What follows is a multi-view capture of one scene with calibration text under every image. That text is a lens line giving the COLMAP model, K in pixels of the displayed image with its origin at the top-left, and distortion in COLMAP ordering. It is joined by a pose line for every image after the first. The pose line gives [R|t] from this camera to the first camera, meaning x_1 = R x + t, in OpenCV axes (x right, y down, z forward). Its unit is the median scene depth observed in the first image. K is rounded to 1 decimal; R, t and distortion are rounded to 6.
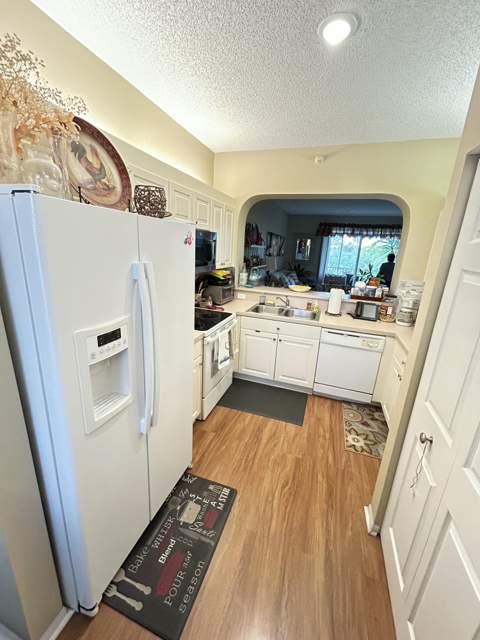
lens RADIAL K [[258.7, 0, 241.6], [0, 258.7, 319.4], [0, 0, 1]] dist [-0.000896, 0.000240]
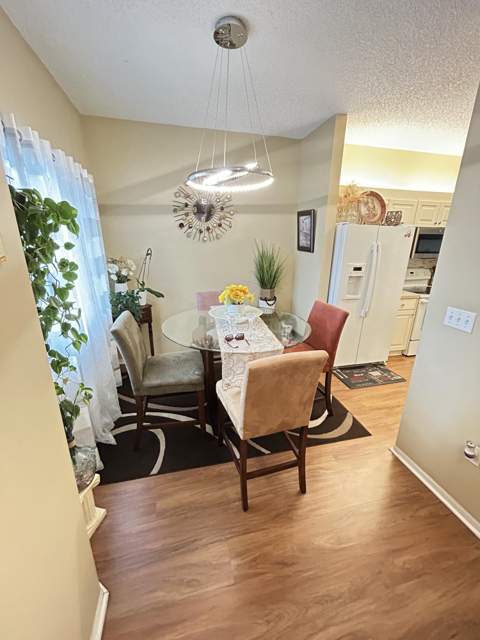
lens RADIAL K [[258.7, 0, 241.3], [0, 258.7, 319.5], [0, 0, 1]] dist [-0.000896, 0.000240]
pose [[0.547824, 0.204192, -0.811292, 0.495307], [-0.213047, 0.971835, 0.100738, 0.238356], [0.809012, 0.117657, 0.575897, -0.661920]]
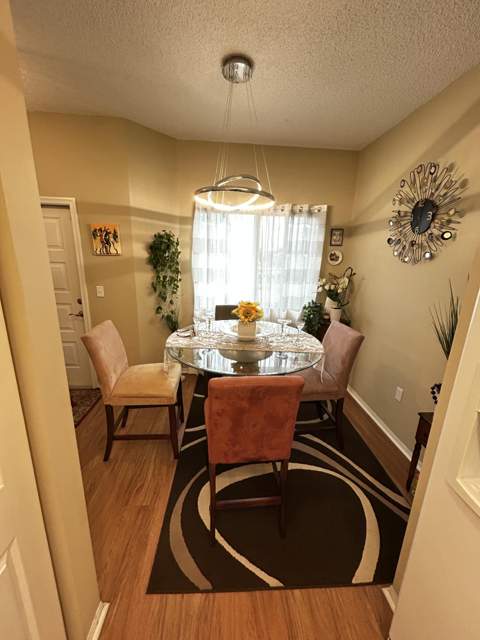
lens RADIAL K [[258.7, 0, 241.8], [0, 258.7, 318.3], [0, 0, 1]] dist [-0.000896, 0.000240]
pose [[-0.915136, 0.017882, -0.402749, 0.126490], [-0.186979, 0.866242, 0.463319, -0.102758], [0.357163, 0.499305, -0.789385, 0.443787]]
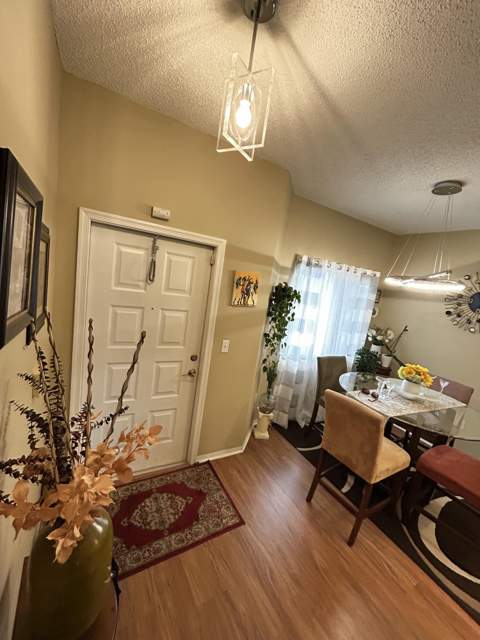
lens RADIAL K [[258.7, 0, 240.9], [0, 258.7, 316.3], [0, 0, 1]] dist [-0.000896, 0.000240]
pose [[-0.637509, -0.039717, -0.769418, 0.926873], [-0.385010, 0.881455, 0.273504, 0.049015], [0.667345, 0.470595, -0.577227, -0.176155]]
